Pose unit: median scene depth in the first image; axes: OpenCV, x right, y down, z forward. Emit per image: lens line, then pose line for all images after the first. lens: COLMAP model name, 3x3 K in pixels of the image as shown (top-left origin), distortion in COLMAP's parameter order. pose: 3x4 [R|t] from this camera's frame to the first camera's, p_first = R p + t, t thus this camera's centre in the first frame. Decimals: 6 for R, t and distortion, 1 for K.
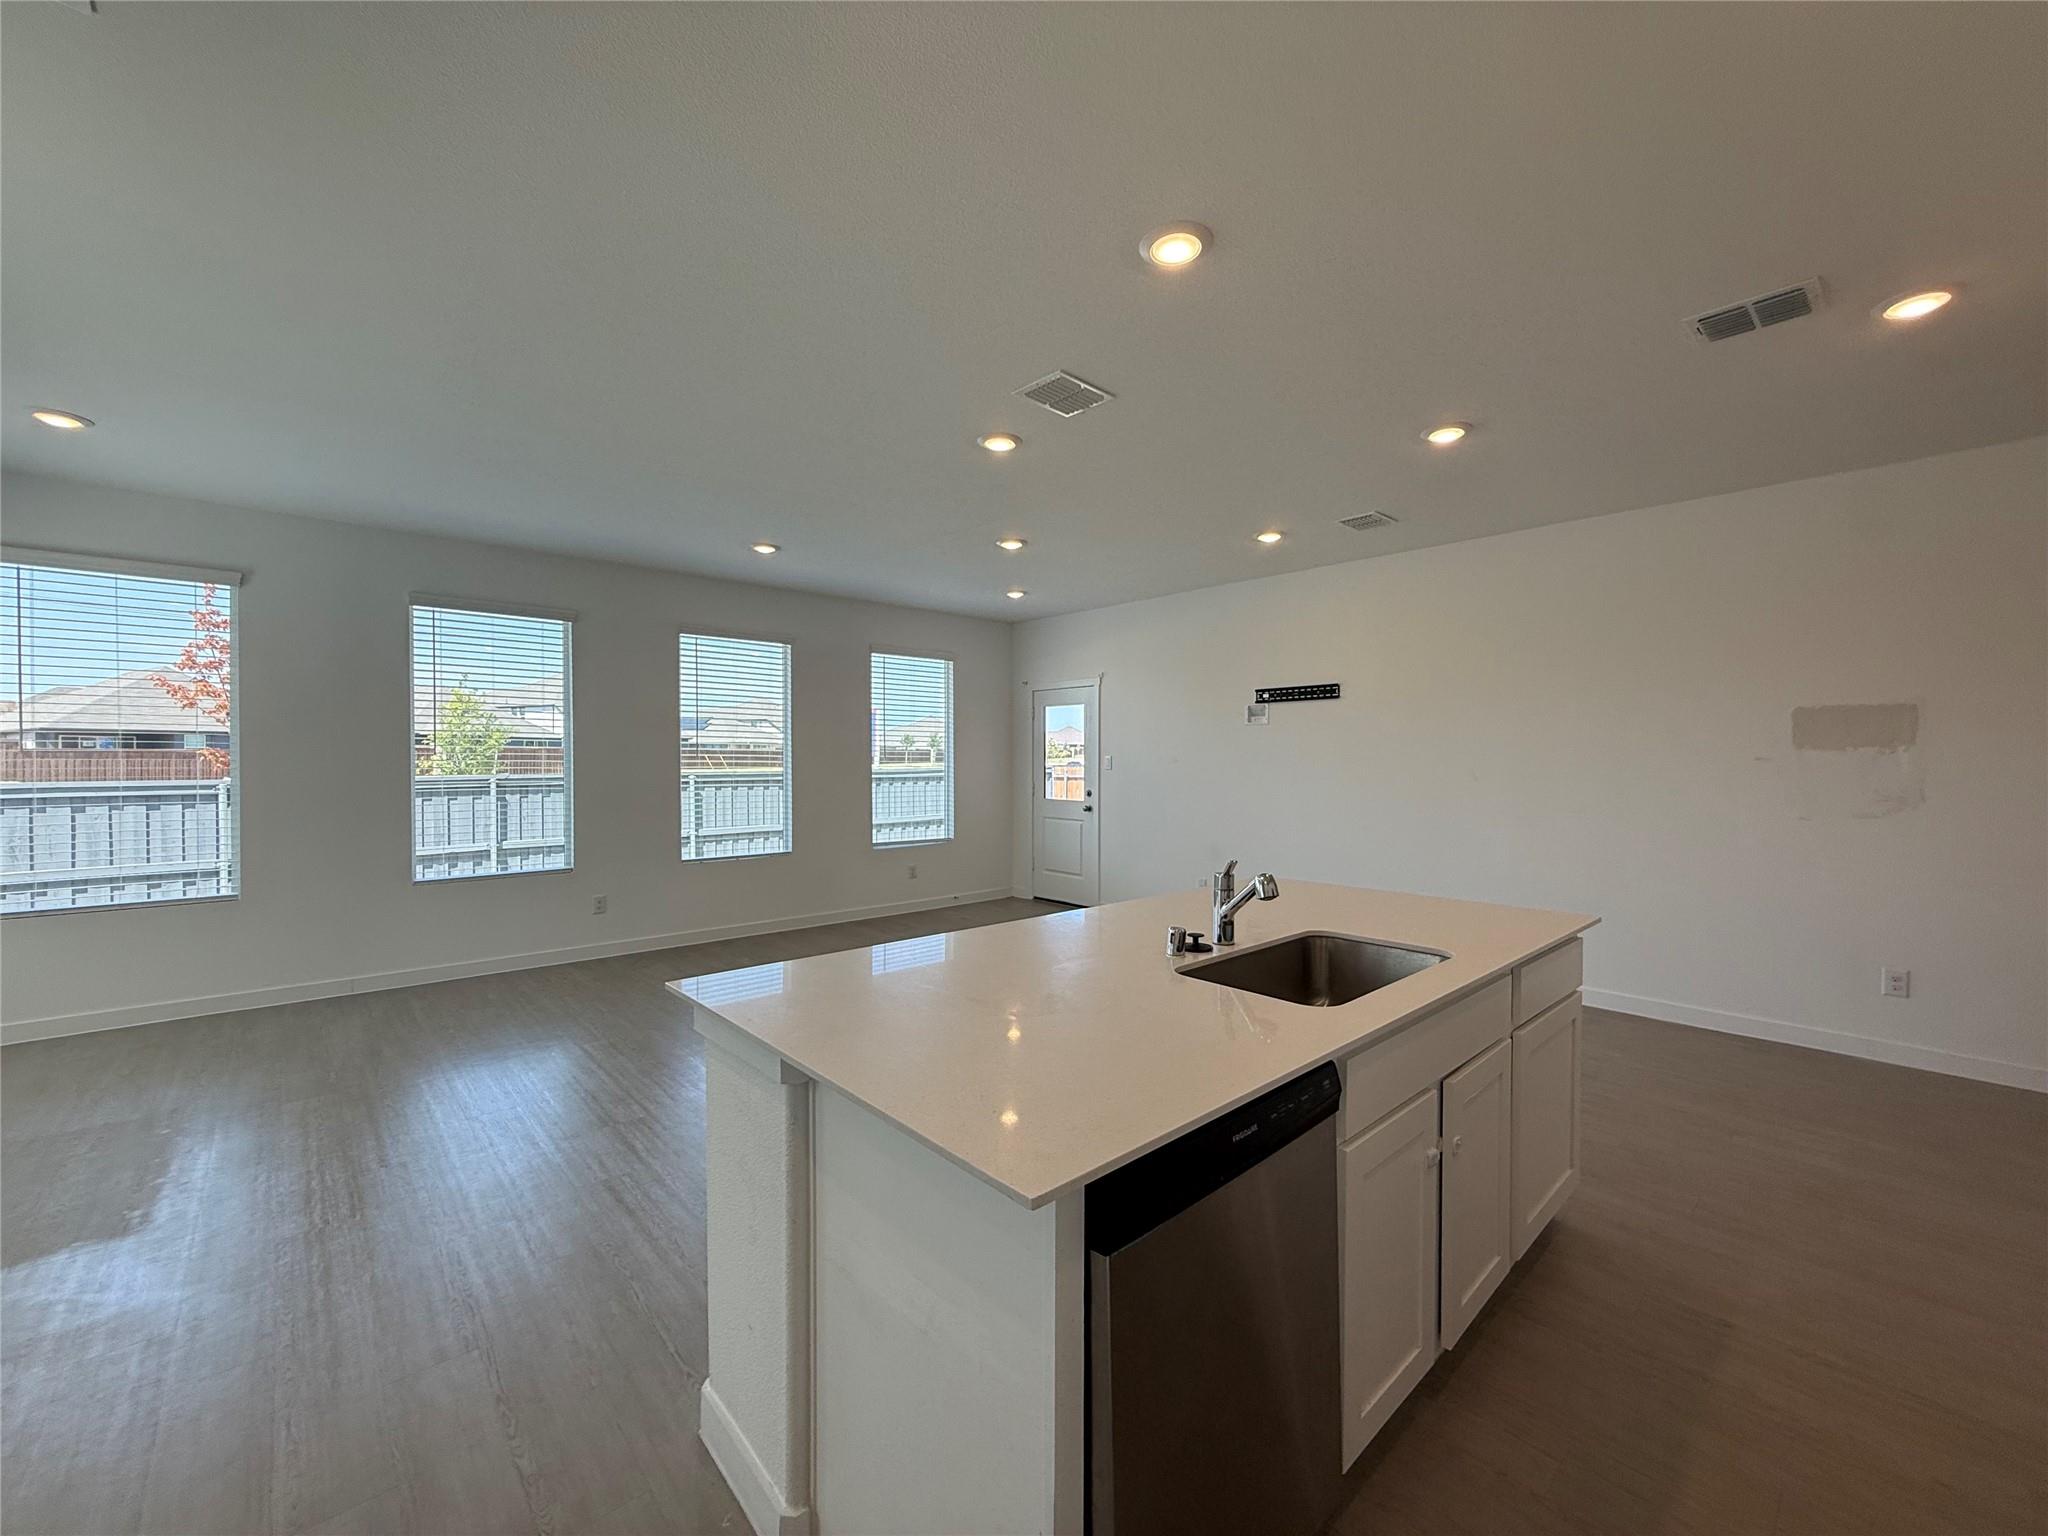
lens RADIAL K [[811.9, 0, 1078.5], [0, 811.9, 774.1], [0, 0, 1]] dist [-0.002146, -0.000294]
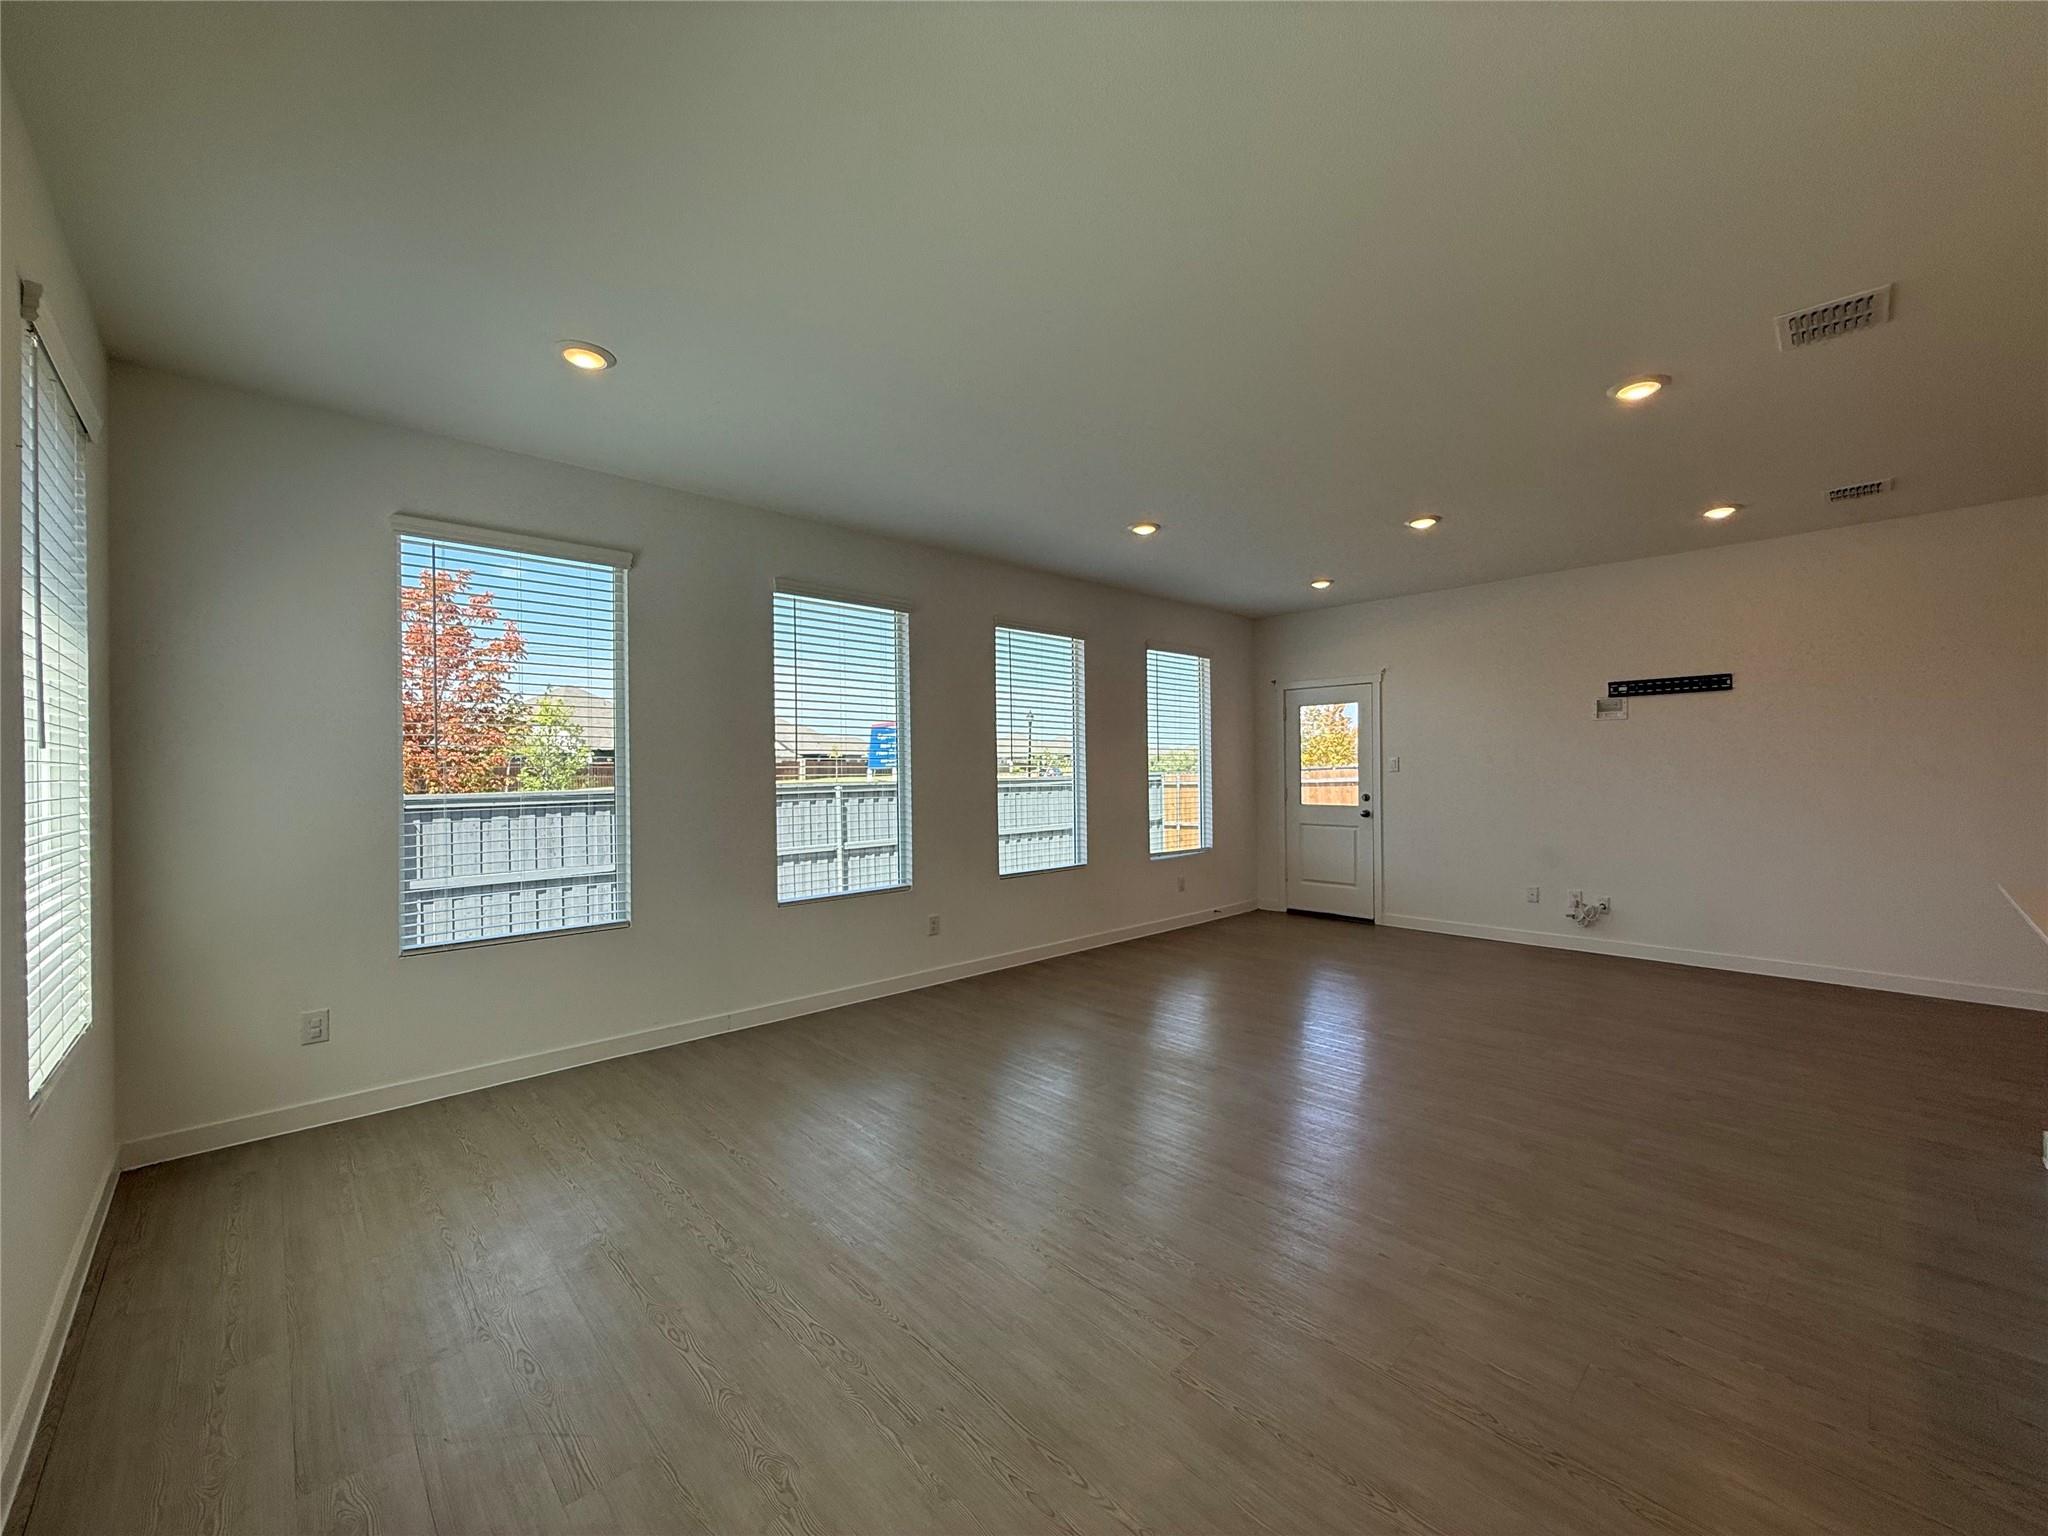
lens RADIAL K [[811.9, 0, 1063.4], [0, 811.9, 771.8], [0, 0, 1]] dist [-0.002146, -0.000294]
pose [[0.999732, -0.011607, 0.020049, -0.360185], [0.011942, 0.999790, -0.016664, 0.005426], [-0.019851, 0.016899, 0.999660, 0.071370]]
